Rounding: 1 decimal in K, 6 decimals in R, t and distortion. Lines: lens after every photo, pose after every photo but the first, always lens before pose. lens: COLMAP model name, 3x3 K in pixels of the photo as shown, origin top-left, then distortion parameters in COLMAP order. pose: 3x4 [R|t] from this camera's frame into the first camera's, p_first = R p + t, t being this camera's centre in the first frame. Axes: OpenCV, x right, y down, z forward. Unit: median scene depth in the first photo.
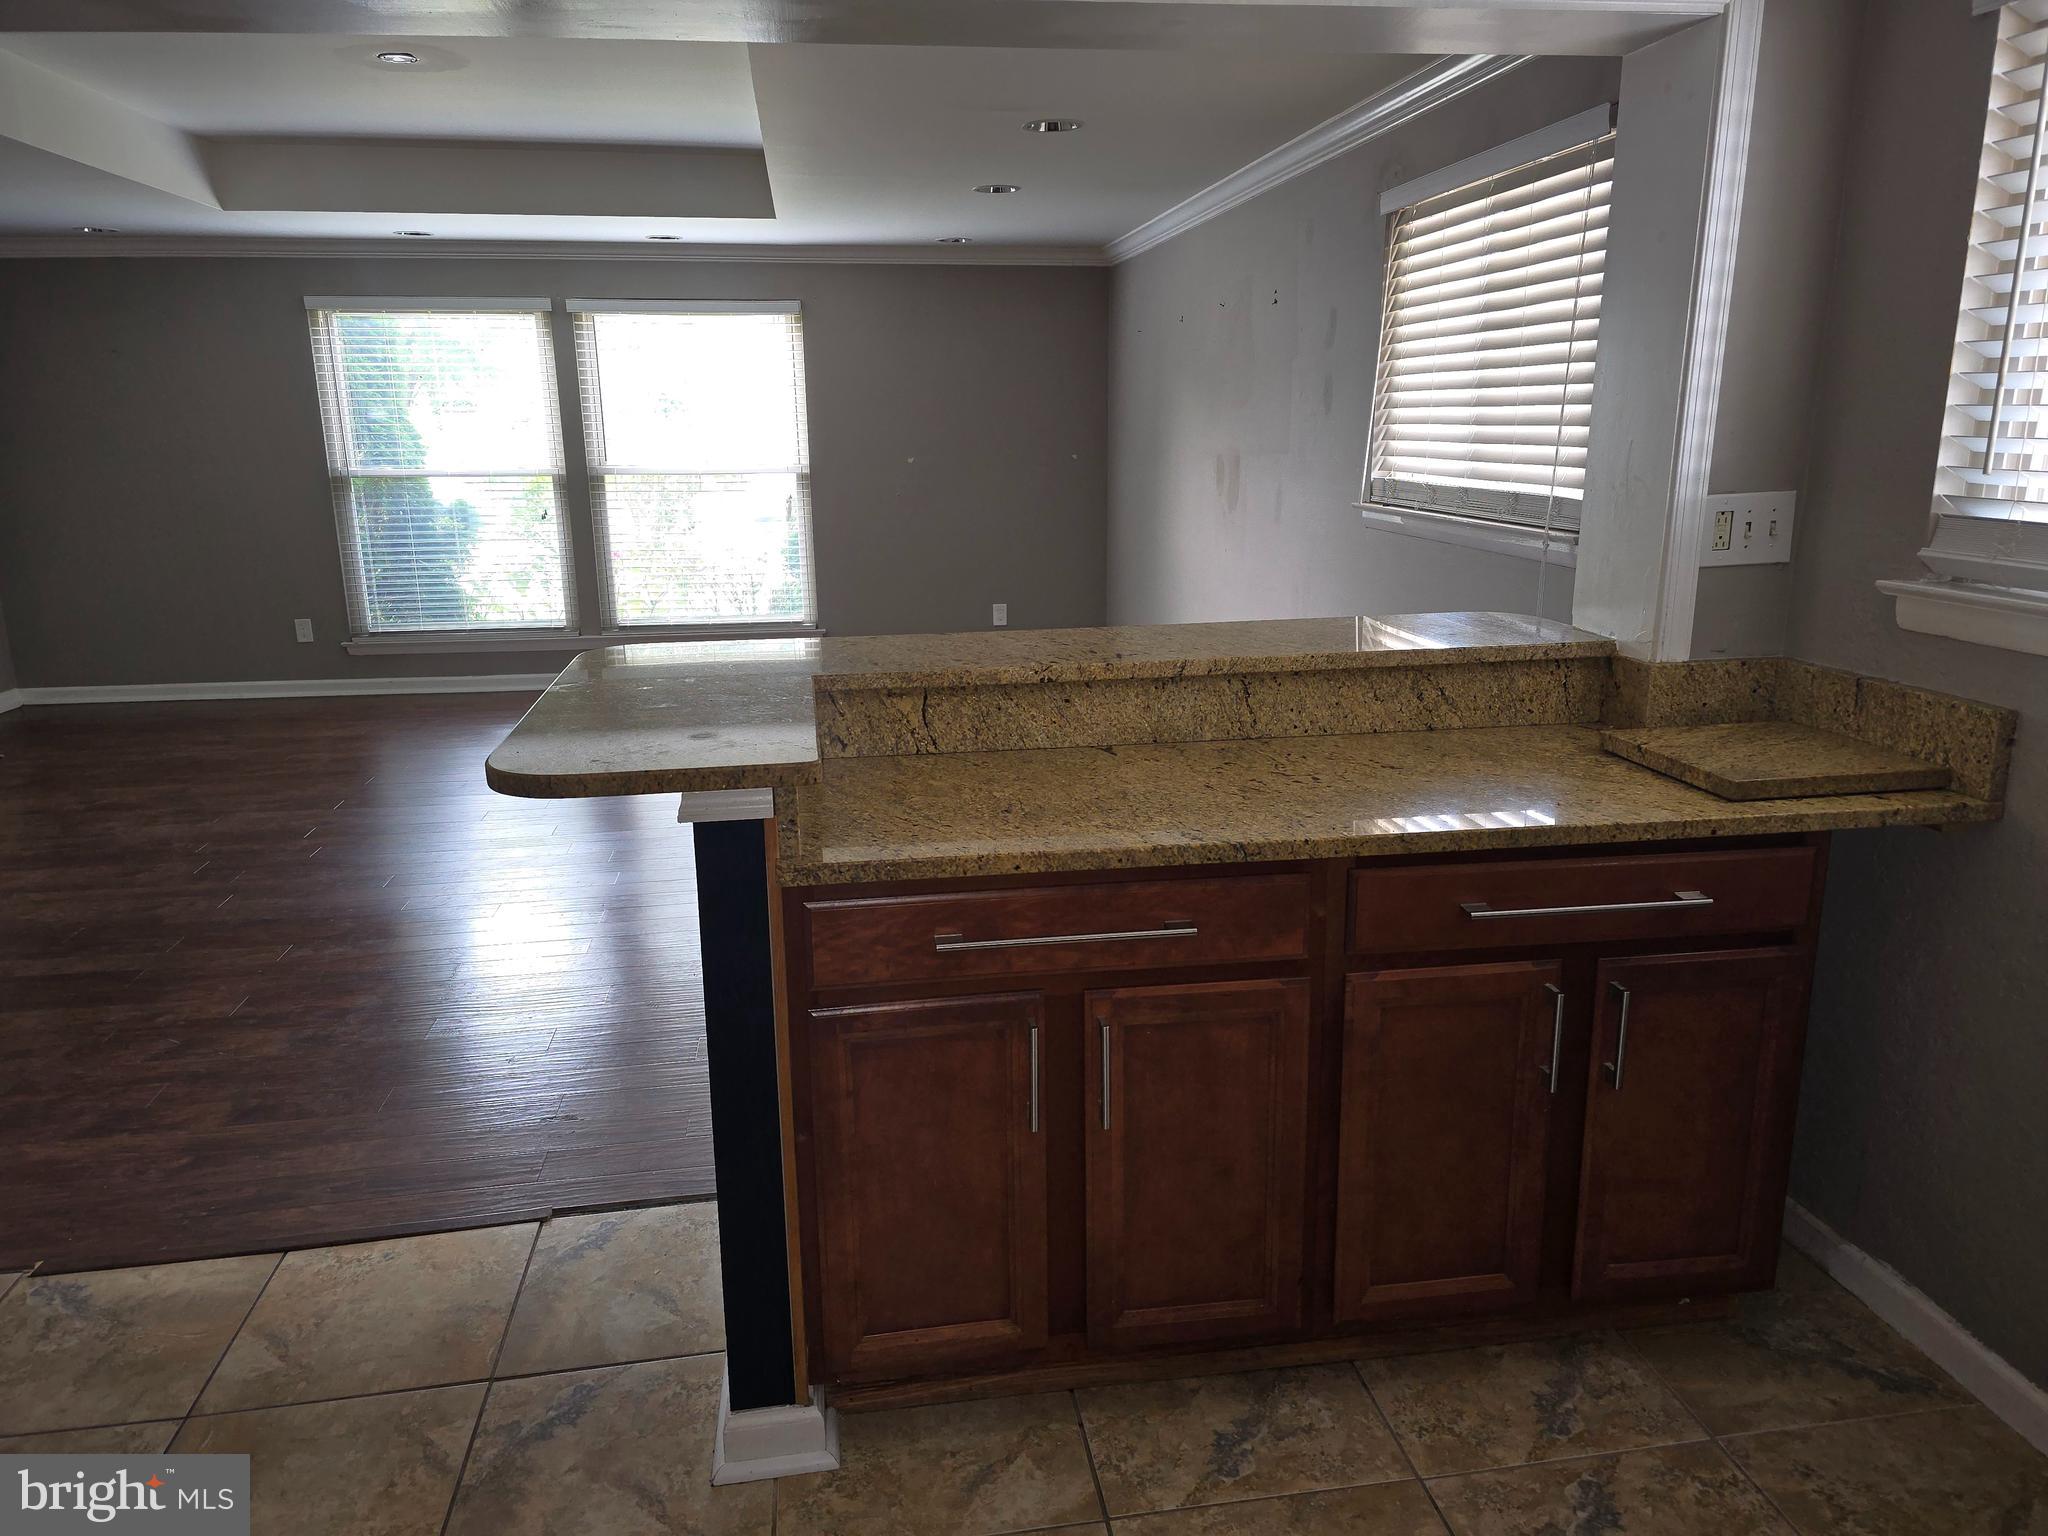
lens RADIAL K [[1372.5, 0, 1016.5], [0, 1372.5, 760.3], [0, 0, 1]] dist [0.079544, -0.082973]
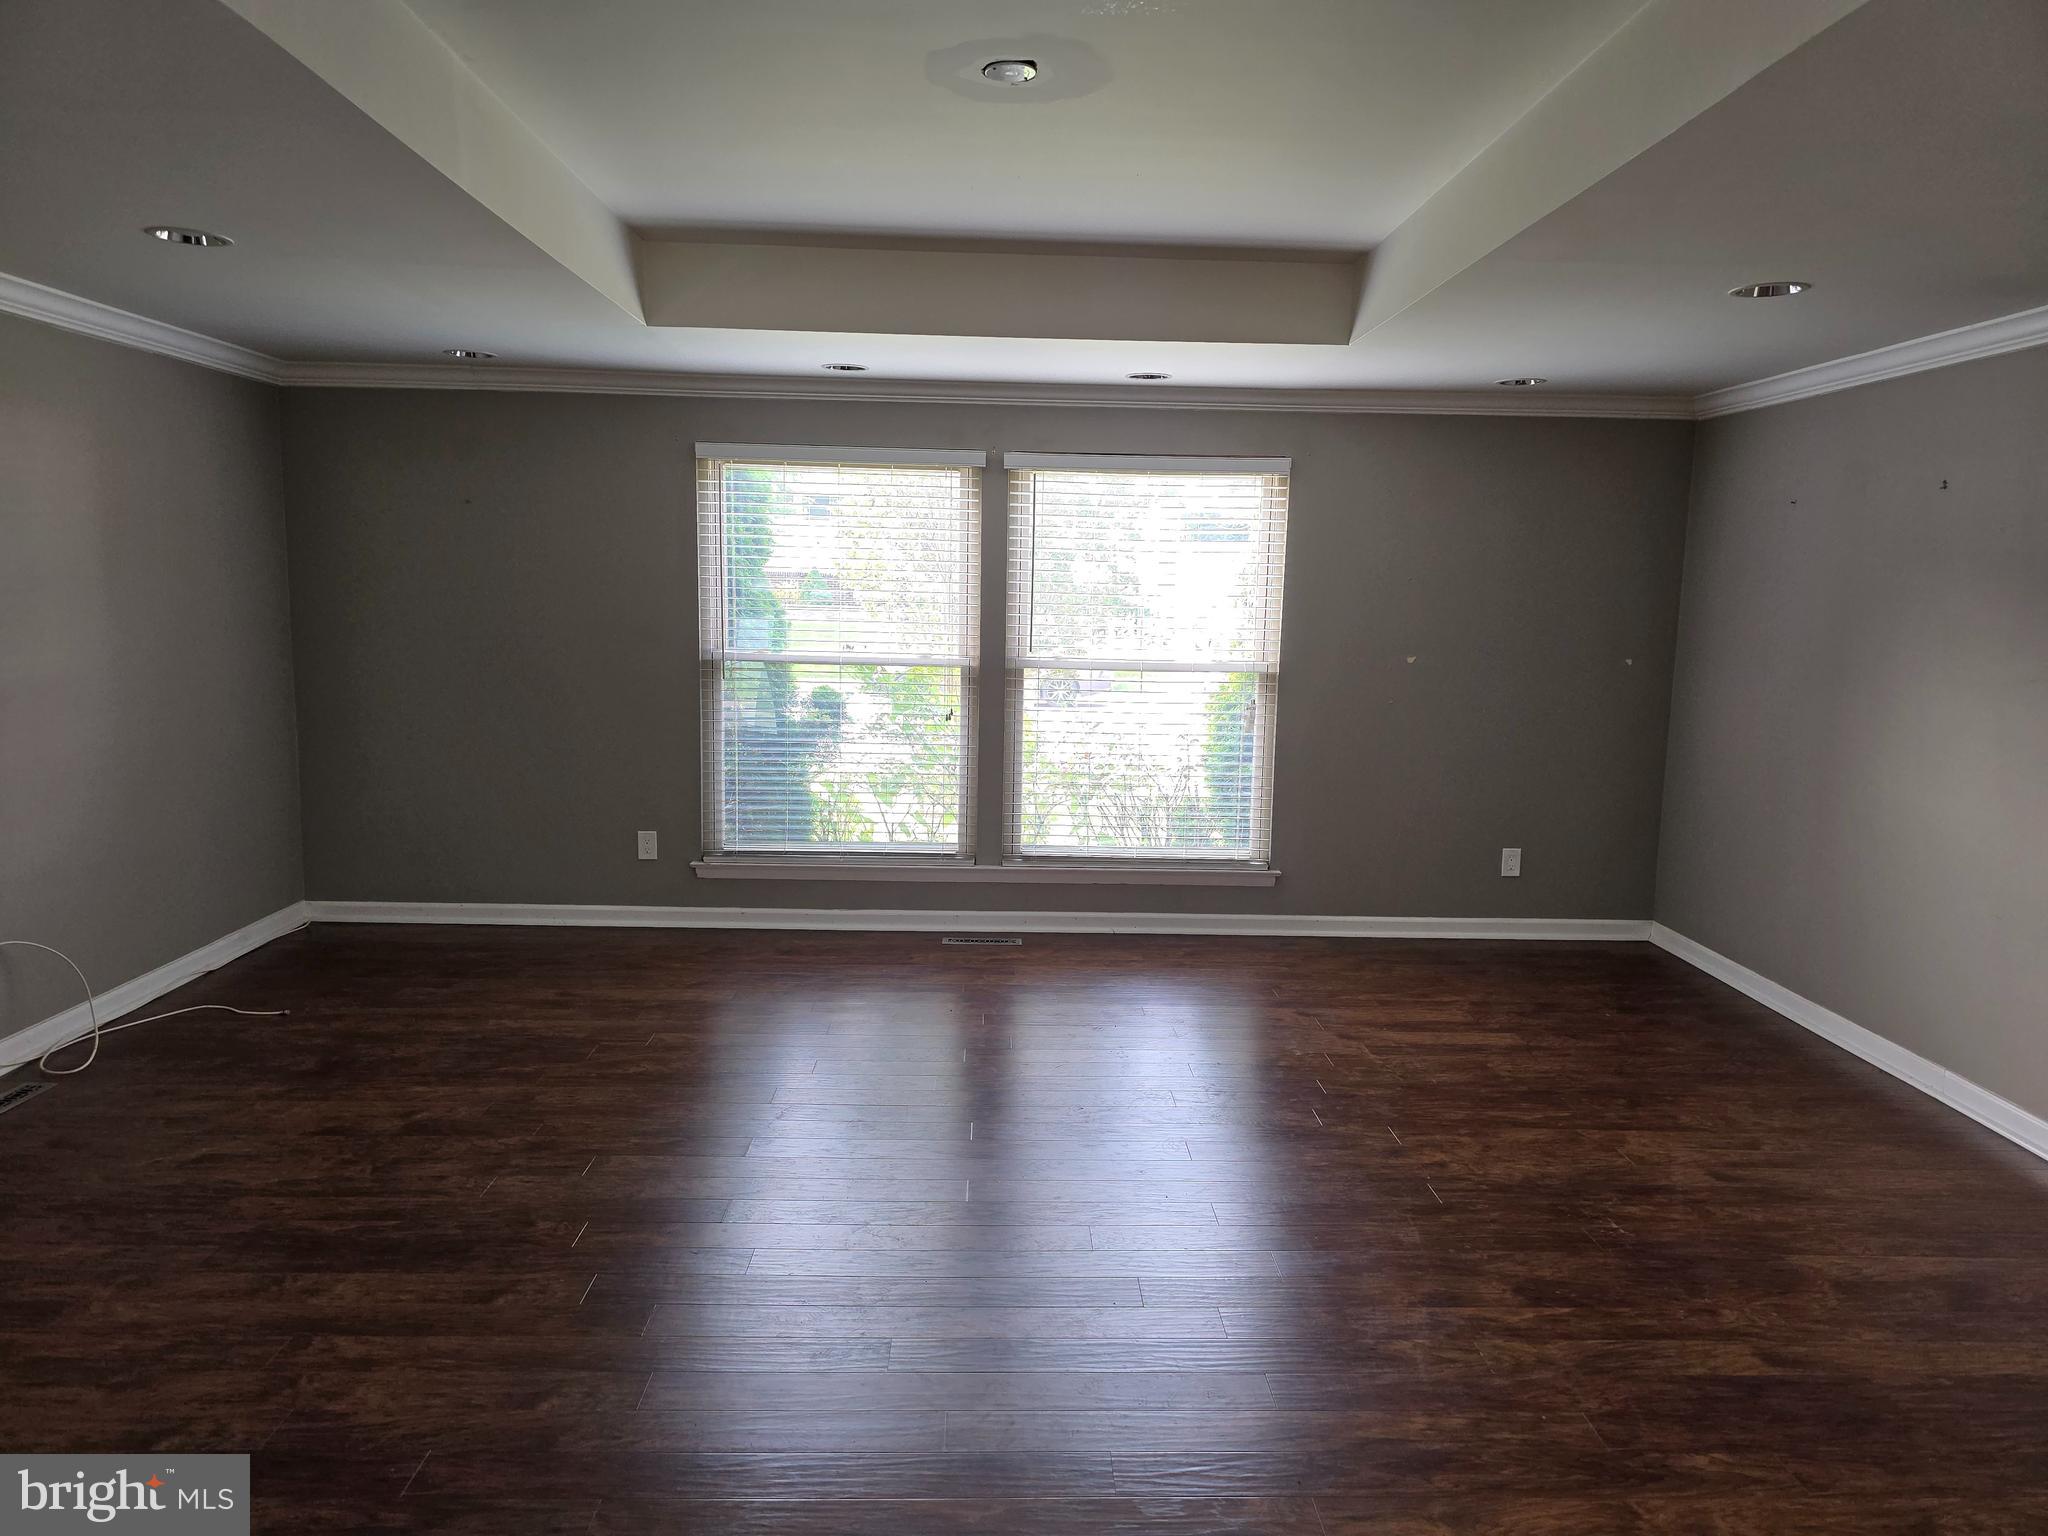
lens RADIAL K [[1372.5, 0, 1027.1], [0, 1372.5, 774.0], [0, 0, 1]] dist [0.079544, -0.082973]
pose [[0.991858, 0.048768, -0.117644, -0.203012], [-0.061465, 0.992375, -0.106835, -0.062466], [0.111537, 0.113197, 0.987292, 0.233718]]
